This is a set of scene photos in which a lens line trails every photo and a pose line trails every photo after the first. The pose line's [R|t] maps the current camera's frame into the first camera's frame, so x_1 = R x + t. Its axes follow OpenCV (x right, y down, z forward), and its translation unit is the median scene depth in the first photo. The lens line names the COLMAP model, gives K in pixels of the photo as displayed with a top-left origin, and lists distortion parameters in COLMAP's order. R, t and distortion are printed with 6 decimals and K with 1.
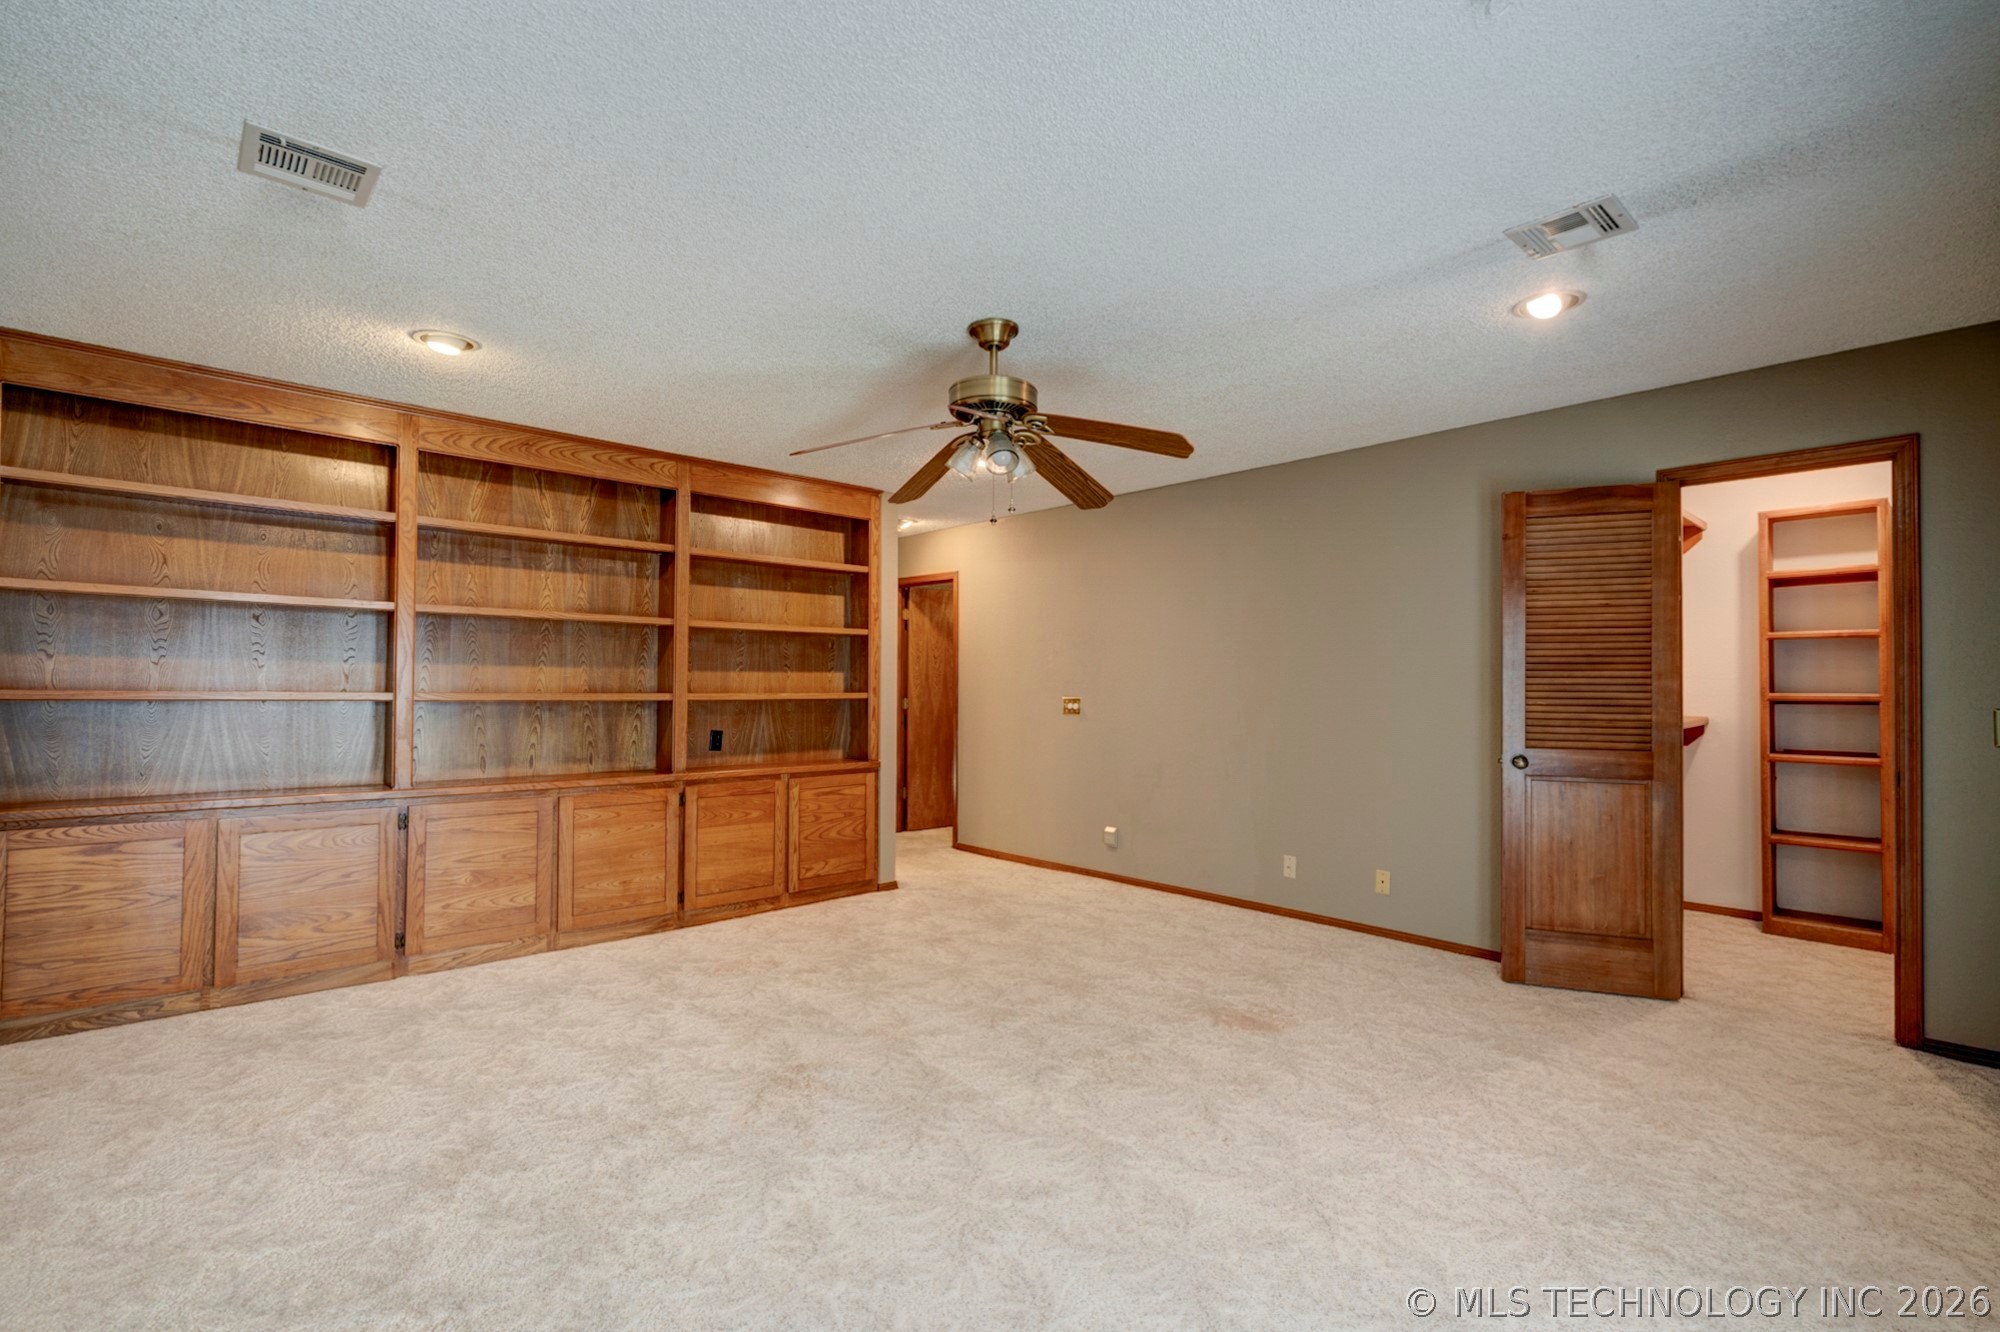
lens RADIAL K [[903.1, 0, 983.9], [0, 903.1, 677.4], [0, 0, 1]] dist [-0.009078, 0.004017]
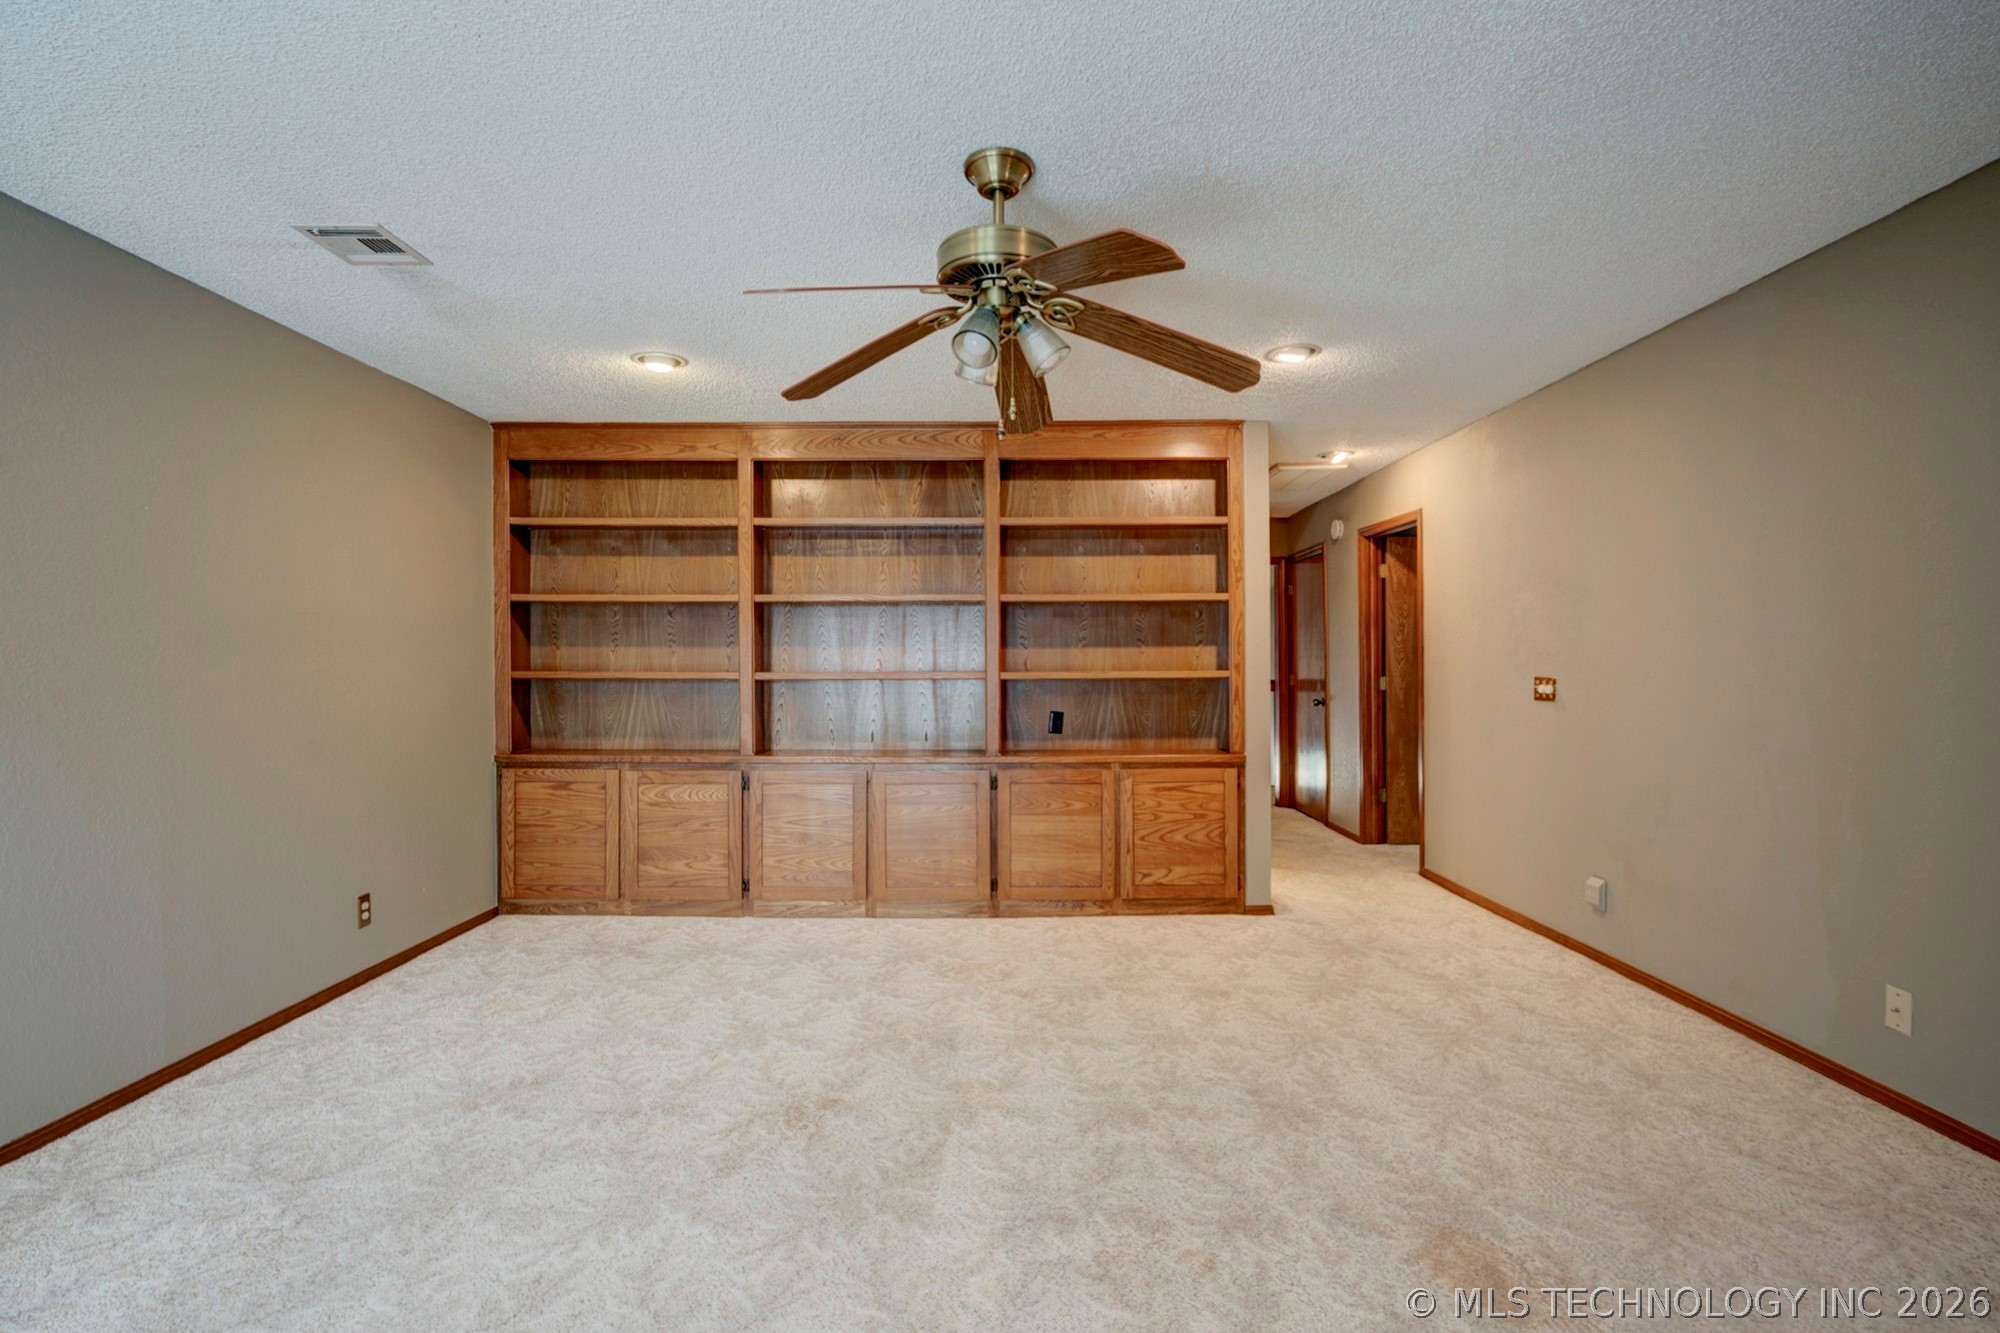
lens RADIAL K [[903.1, 0, 996.4], [0, 903.1, 676.6], [0, 0, 1]] dist [-0.009078, 0.004017]
pose [[0.741152, 0.001340, -0.671336, 0.396382], [0.015484, 0.999698, 0.019090, 0.005071], [0.671159, -0.024543, 0.740907, 0.374314]]
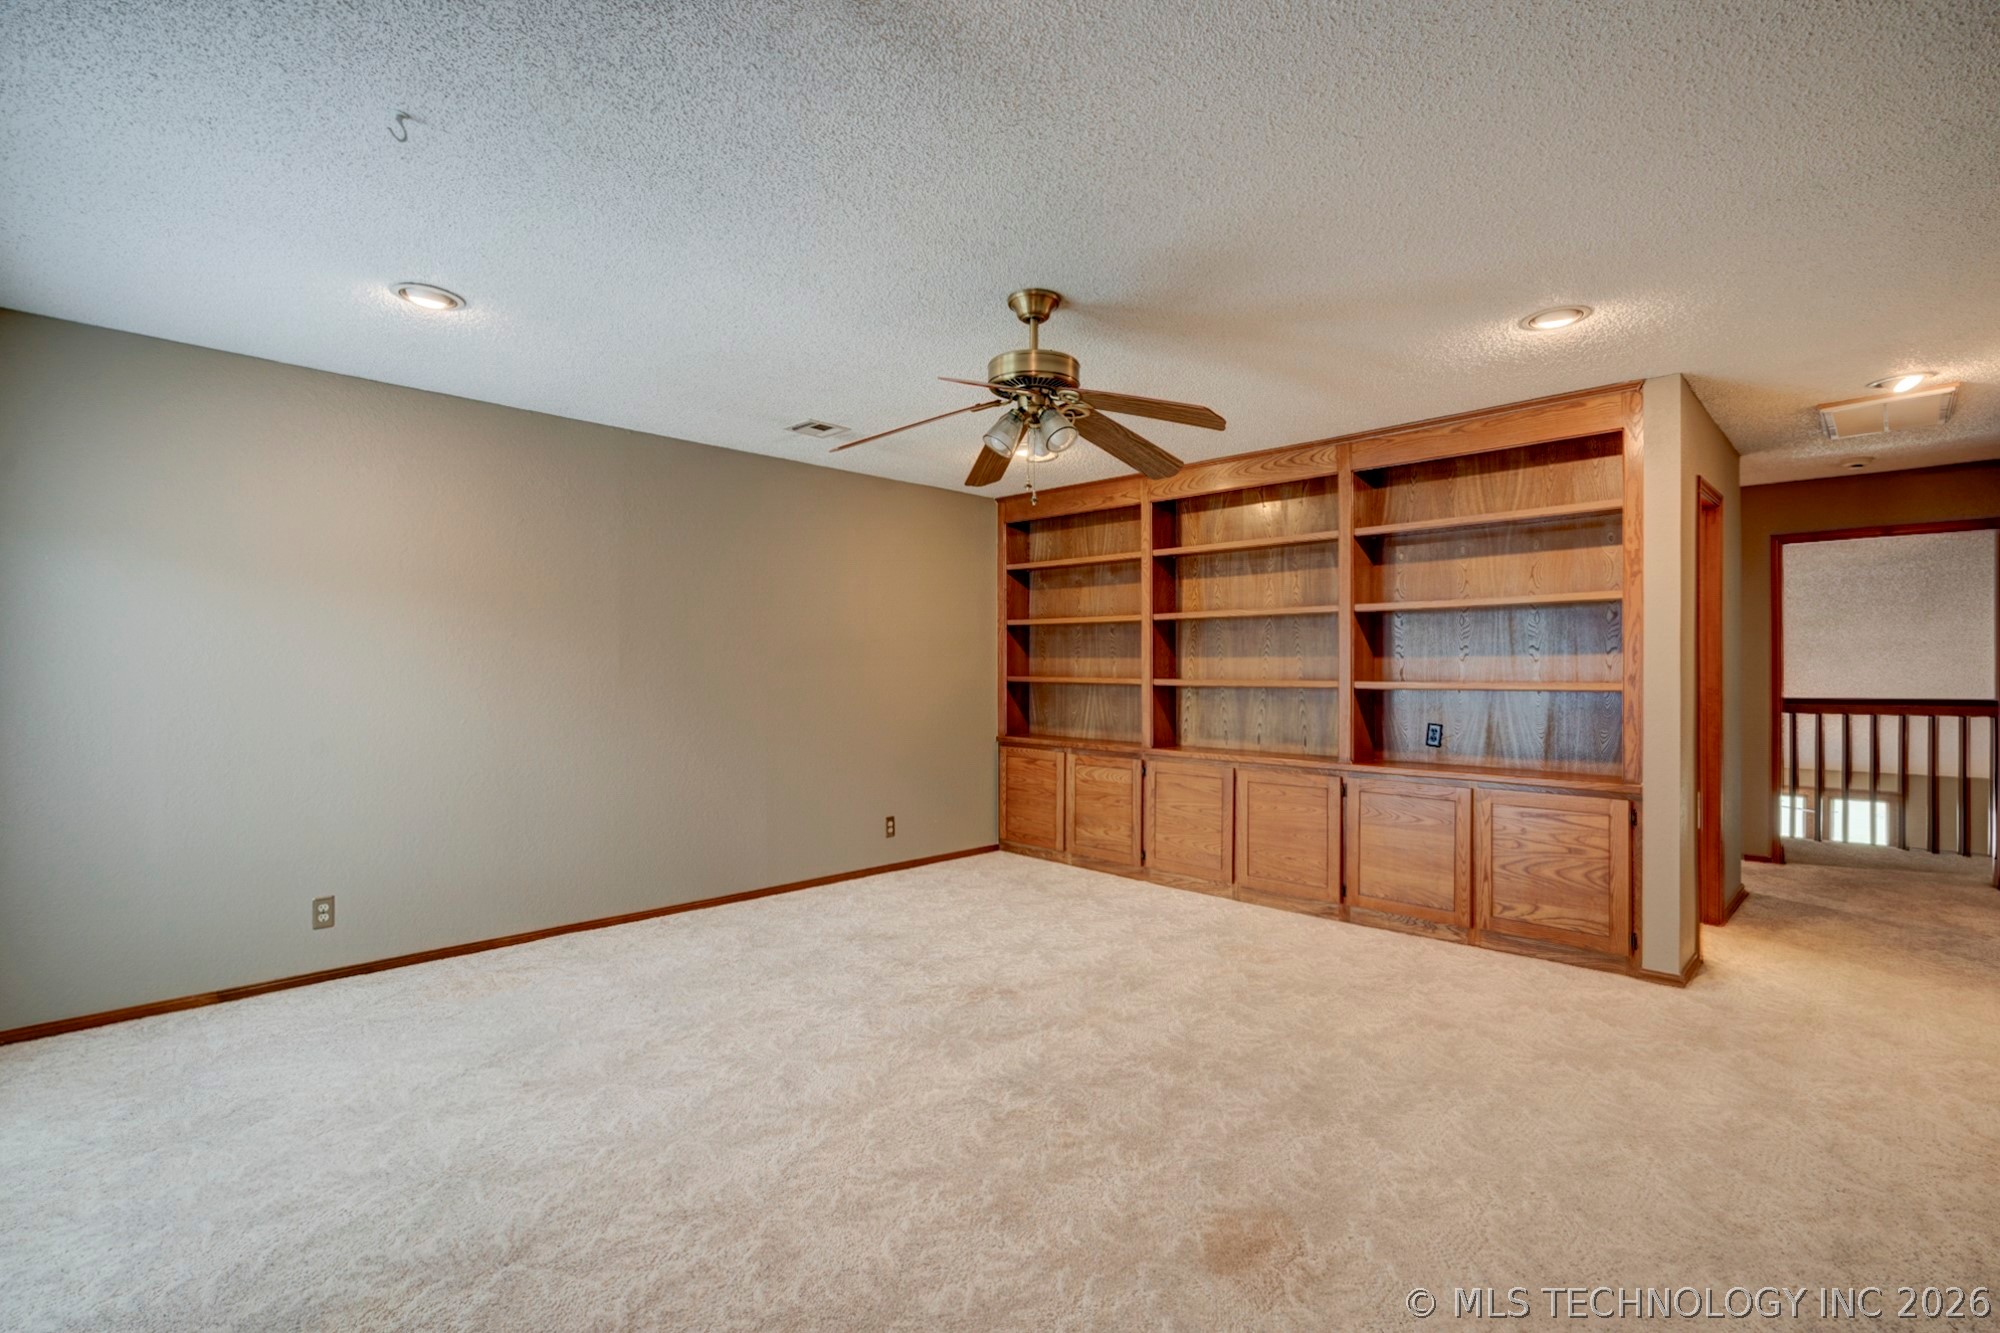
lens RADIAL K [[903.1, 0, 1008.0], [0, 903.1, 676.5], [0, 0, 1]] dist [-0.009078, 0.004017]
pose [[0.061272, -0.000634, -0.998121, 0.783727], [0.009019, 0.999959, -0.000081, 0.012445], [0.998080, -0.008997, 0.061276, 0.738831]]
